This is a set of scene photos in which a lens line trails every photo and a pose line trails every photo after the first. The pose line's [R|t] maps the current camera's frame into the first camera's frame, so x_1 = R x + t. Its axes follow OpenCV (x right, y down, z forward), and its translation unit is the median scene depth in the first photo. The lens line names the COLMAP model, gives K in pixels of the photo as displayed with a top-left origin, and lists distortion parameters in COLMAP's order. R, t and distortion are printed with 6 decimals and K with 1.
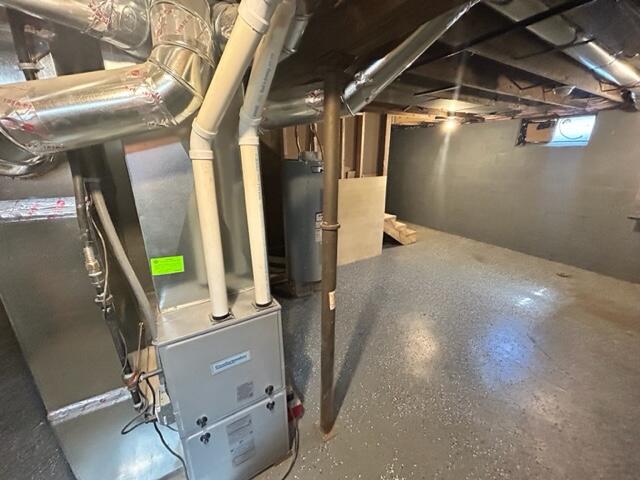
lens RADIAL K [[256.3, 0, 320.0], [0, 256.3, 240.0], [0, 0, 1]] dist [-0.001380, 0.000057]
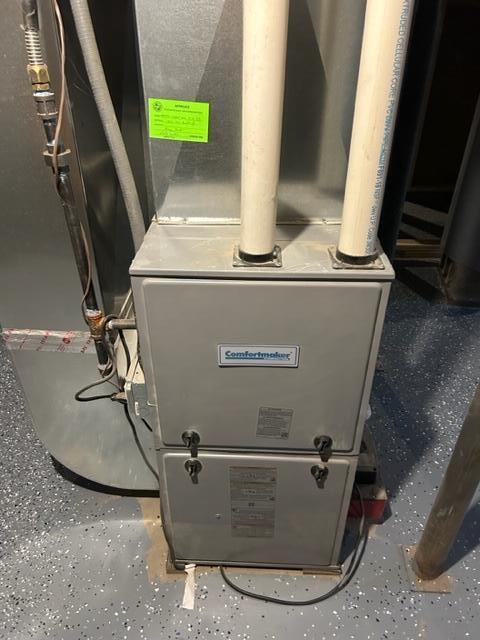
lens RADIAL K [[481.2, 0, 240.0], [0, 481.2, 320.0], [0, 0, 1]] dist [0.015709, 0.000929]
pose [[0.833056, 0.305365, -0.461271, 0.015910], [-0.170708, 0.935049, 0.310712, 0.139934], [0.526191, -0.180098, 0.831076, 0.250878]]
